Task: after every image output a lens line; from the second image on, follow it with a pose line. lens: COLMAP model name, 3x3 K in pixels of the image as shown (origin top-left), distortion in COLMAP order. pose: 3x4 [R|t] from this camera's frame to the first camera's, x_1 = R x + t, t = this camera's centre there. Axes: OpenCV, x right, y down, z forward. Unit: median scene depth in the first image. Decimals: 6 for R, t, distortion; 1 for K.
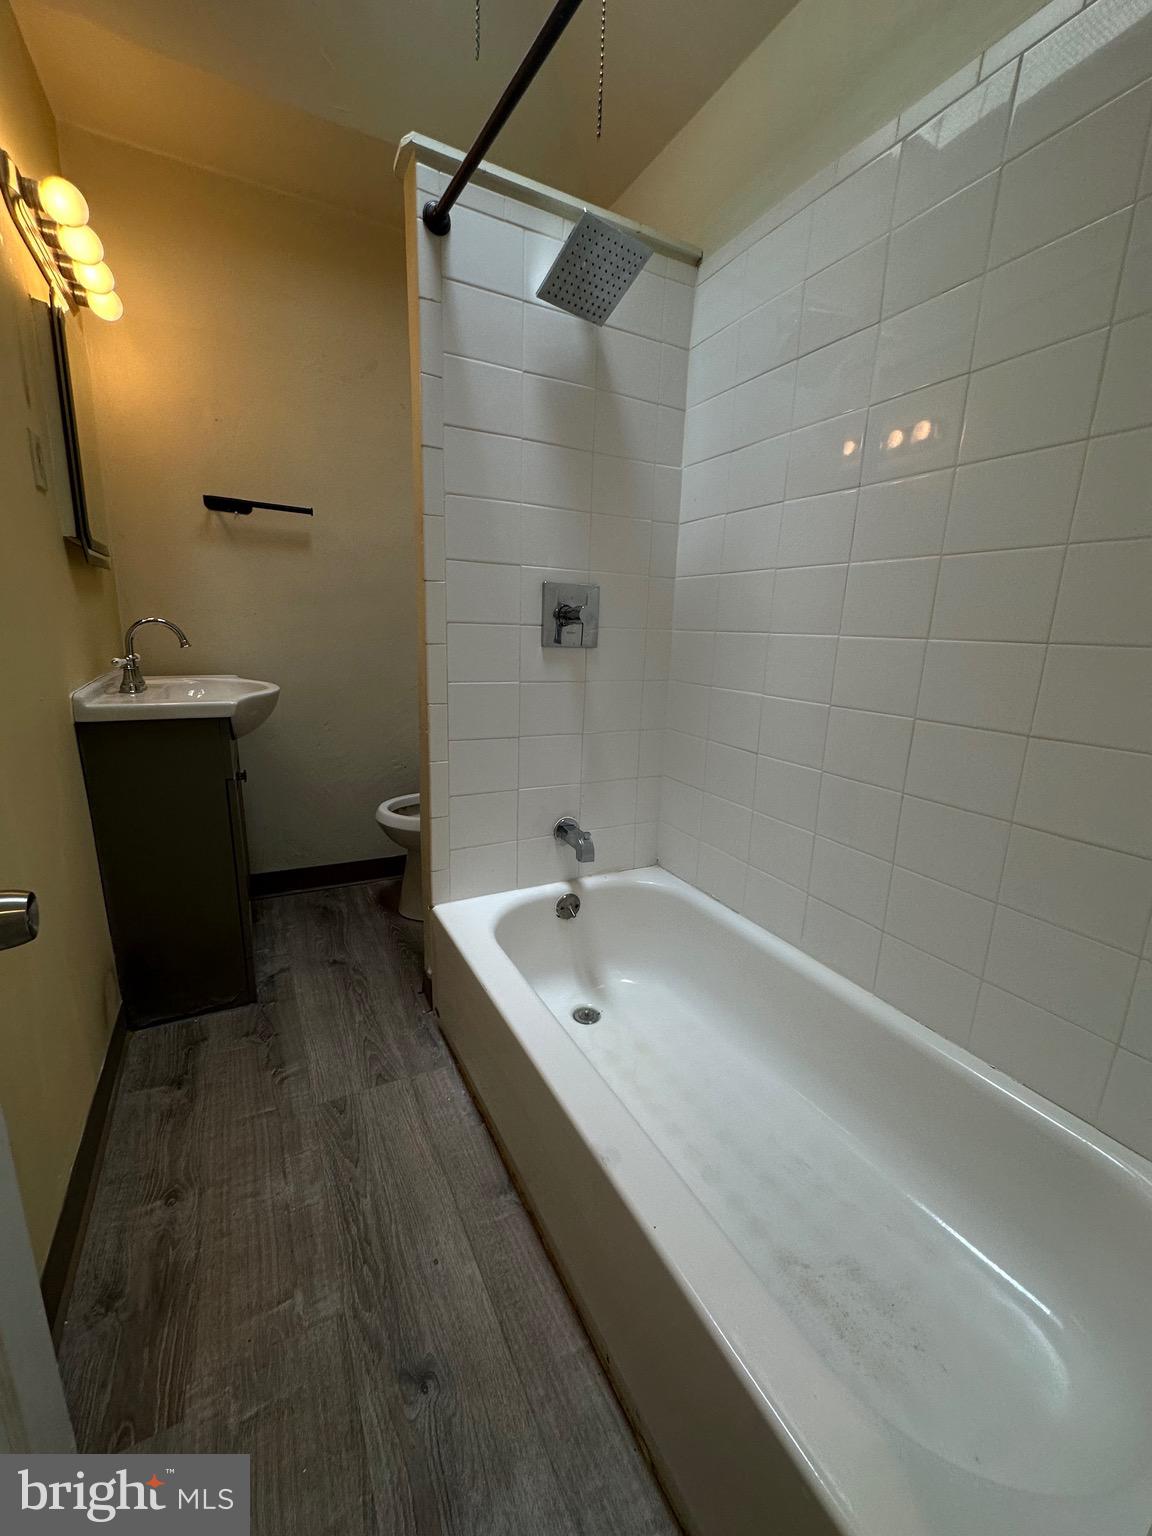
lens RADIAL K [[609.2, 0, 574.2], [0, 609.2, 767.0], [0, 0, 1]] dist [-0.002975, 0.000118]
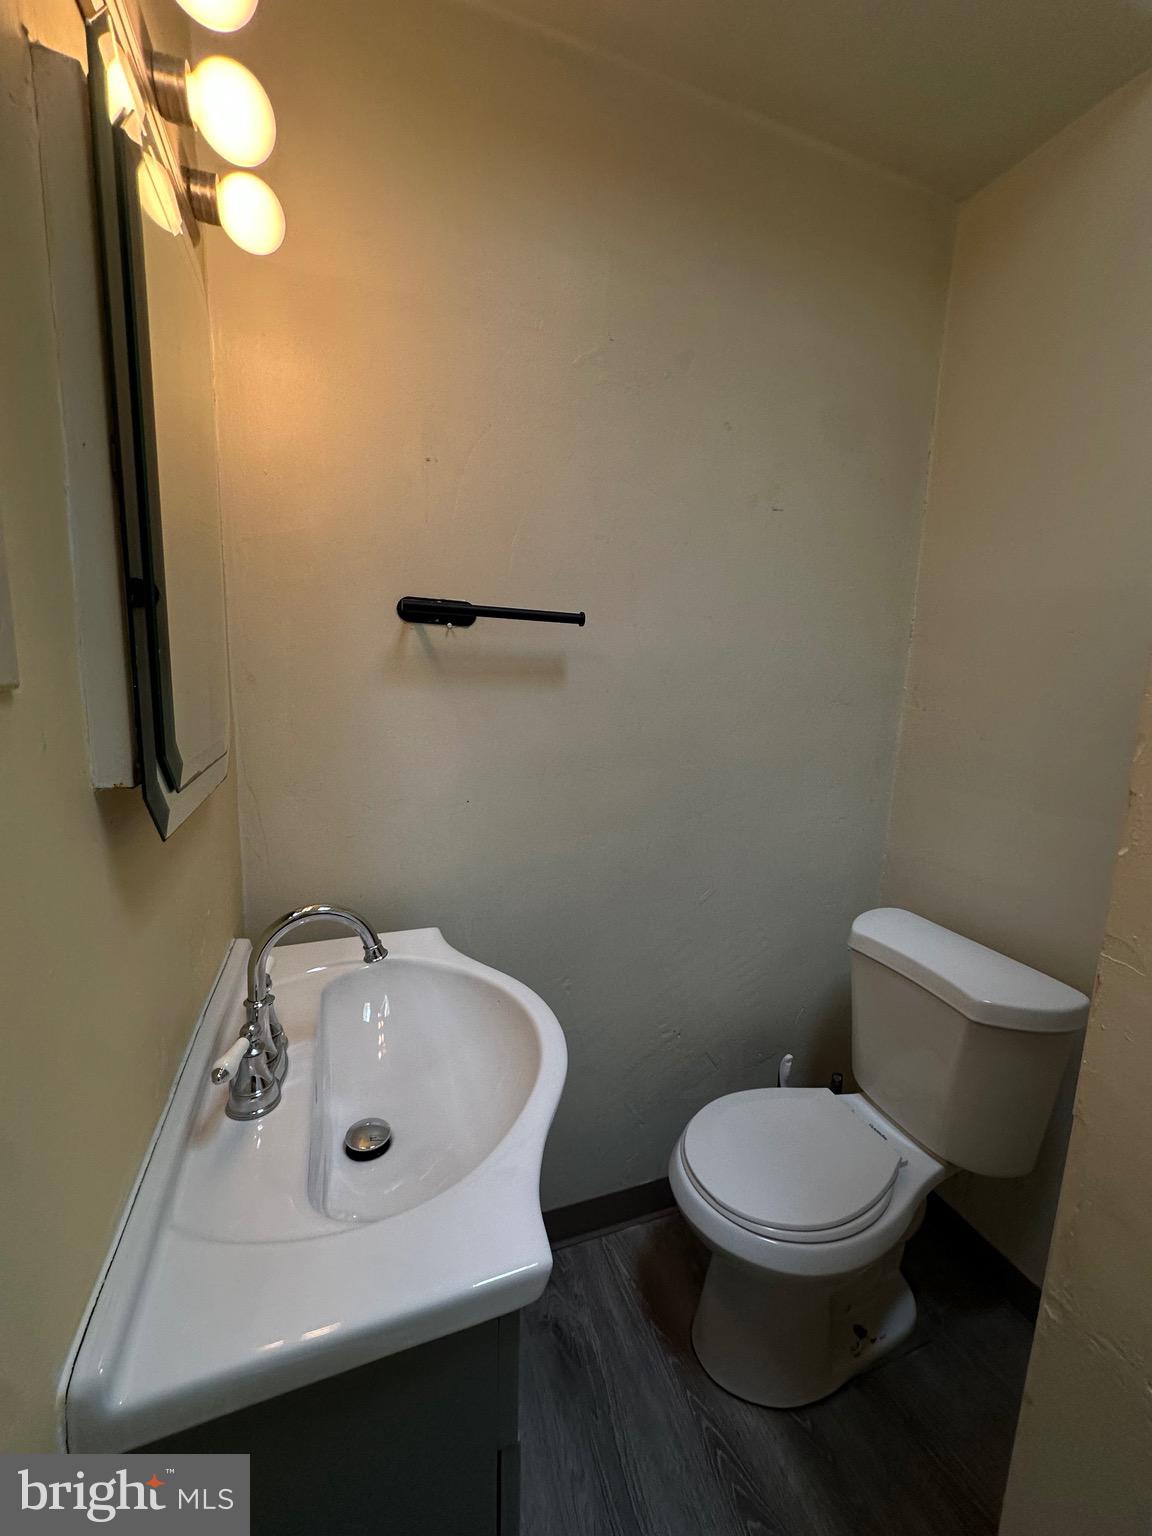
lens RADIAL K [[609.2, 0, 576.0], [0, 609.2, 767.3], [0, 0, 1]] dist [-0.002975, 0.000118]
pose [[0.991389, 0.015265, -0.130055, -0.373556], [-0.024484, 0.997276, -0.069579, -0.258346], [0.128639, 0.072164, 0.989062, 0.488826]]
